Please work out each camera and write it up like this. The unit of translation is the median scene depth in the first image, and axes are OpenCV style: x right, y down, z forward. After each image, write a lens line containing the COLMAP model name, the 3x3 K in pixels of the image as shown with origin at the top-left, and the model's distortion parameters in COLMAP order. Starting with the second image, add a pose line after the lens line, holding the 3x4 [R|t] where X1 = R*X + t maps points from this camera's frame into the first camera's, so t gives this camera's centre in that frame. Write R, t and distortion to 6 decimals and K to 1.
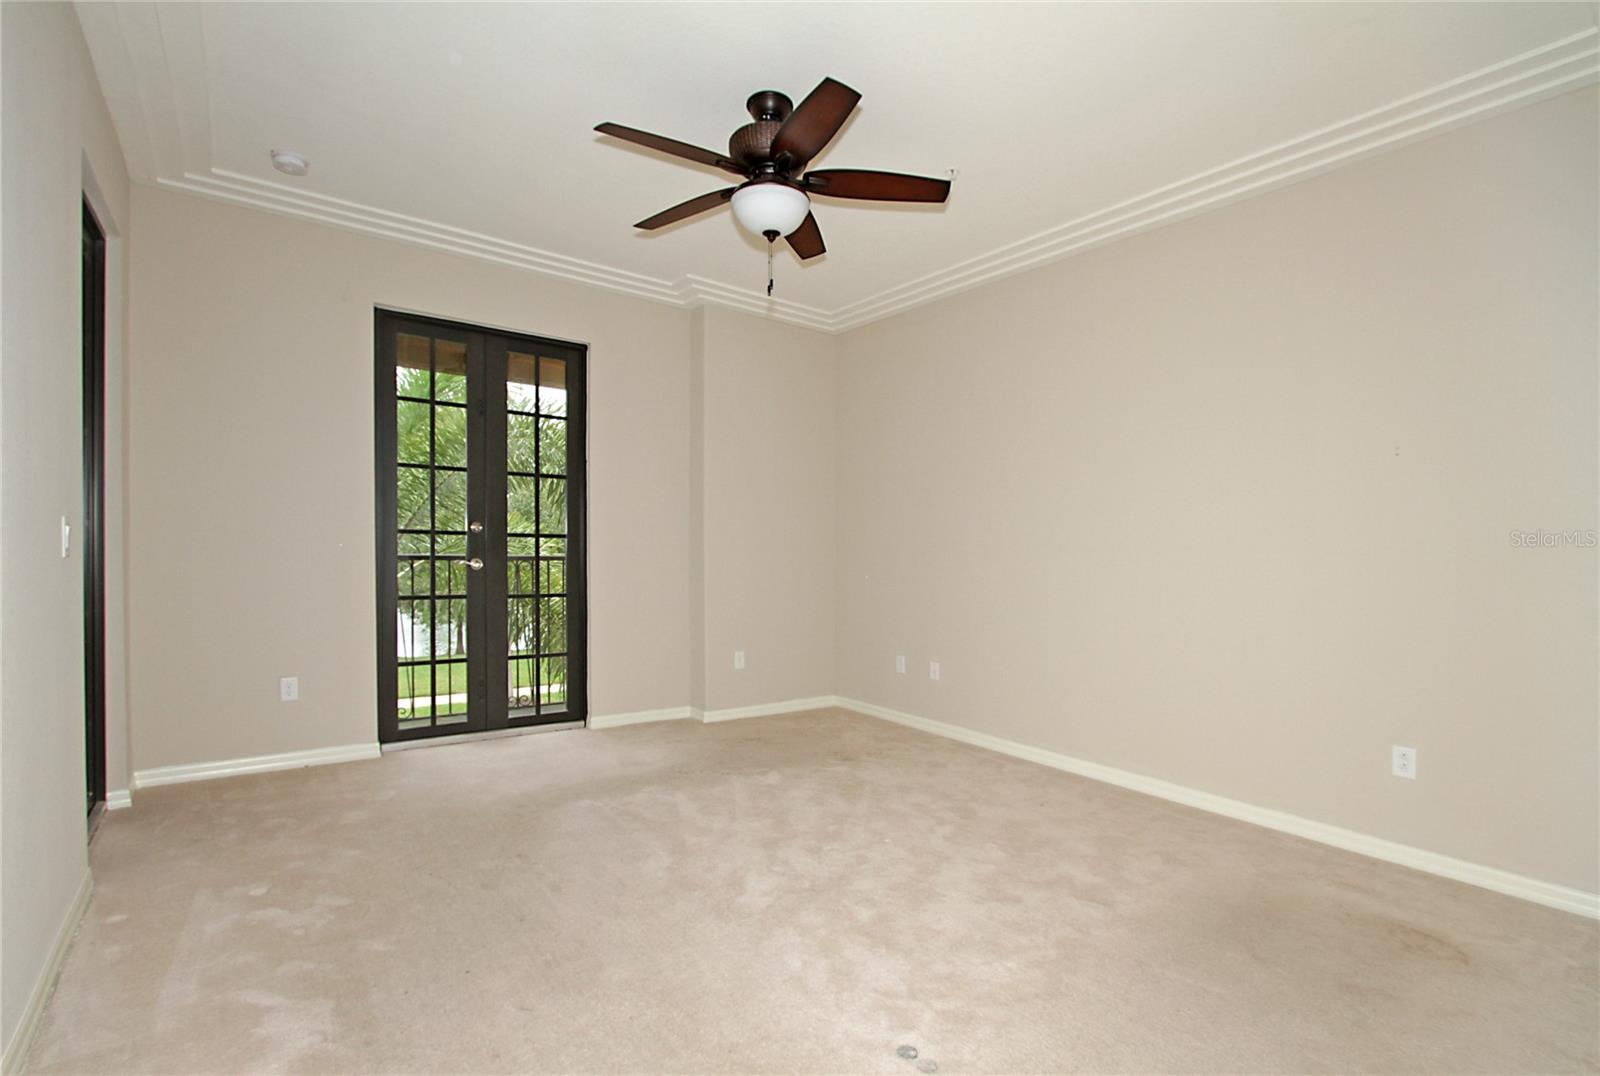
lens RADIAL K [[744.4, 0, 790.2], [0, 744.4, 535.4], [0, 0, 1]] dist [-0.017421, 0.005961]
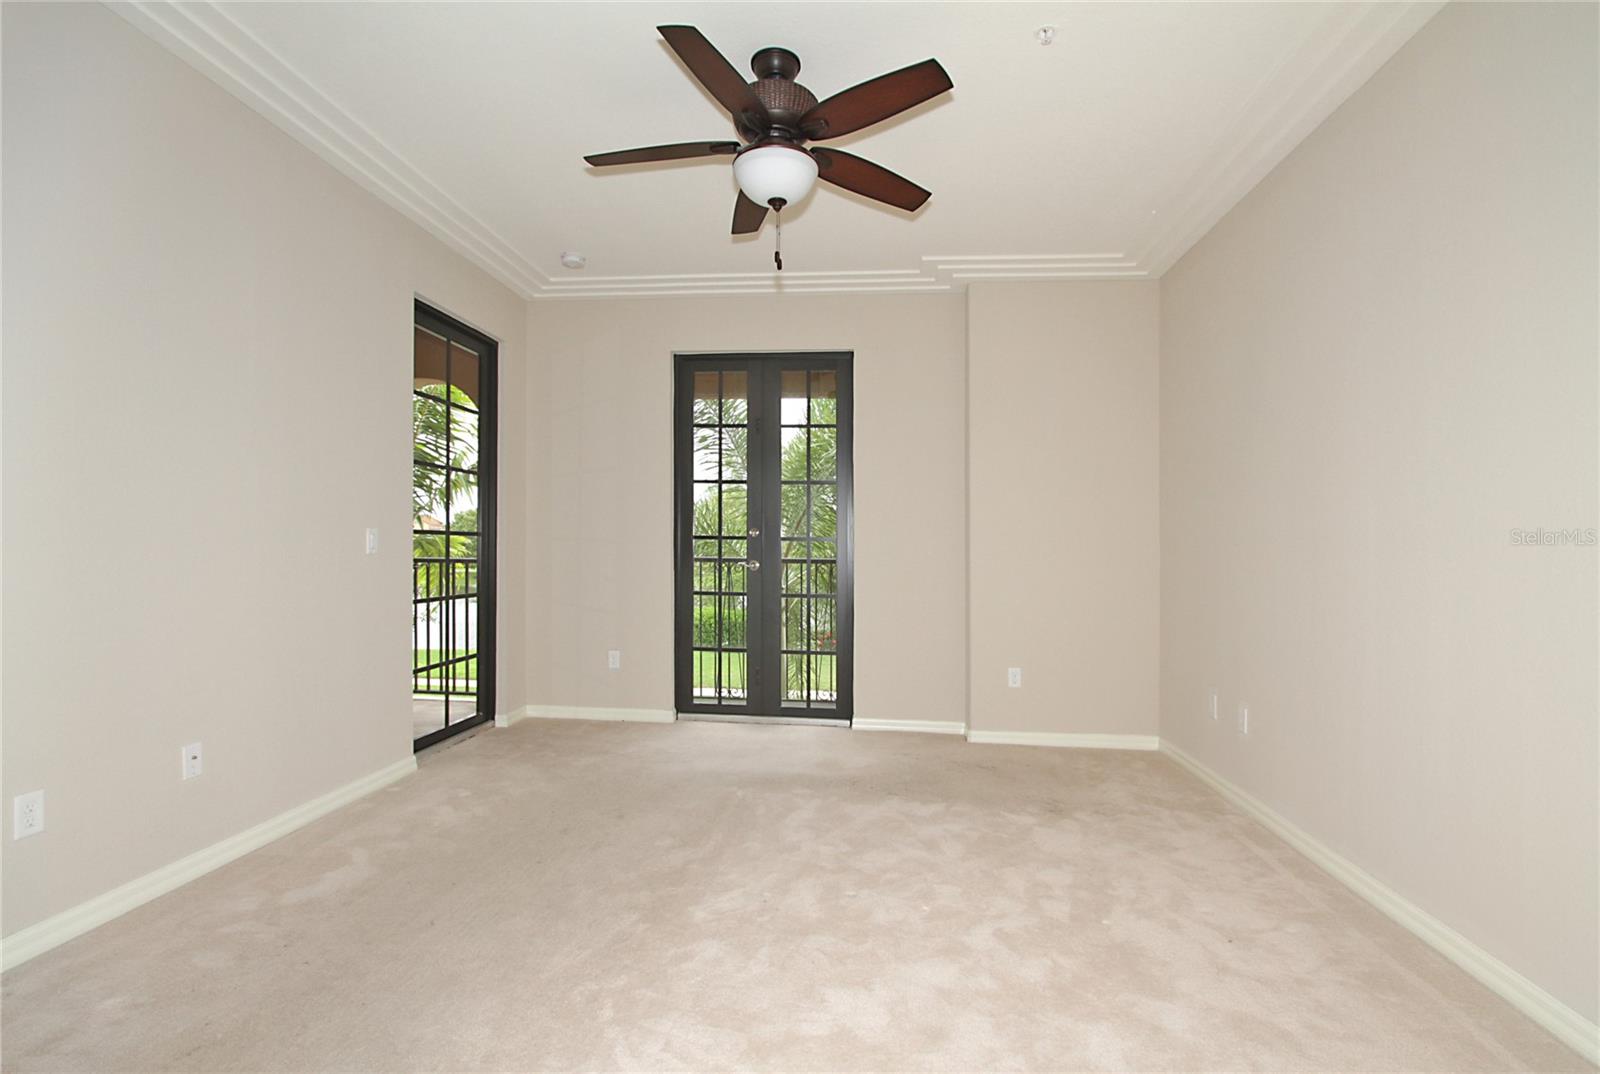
lens RADIAL K [[744.4, 0, 800.7], [0, 744.4, 546.5], [0, 0, 1]] dist [-0.017421, 0.005961]
pose [[0.742666, -0.010911, -0.669573, 0.403336], [0.012437, 0.999920, -0.002499, 0.014147], [0.669546, -0.006472, 0.742742, 0.222251]]
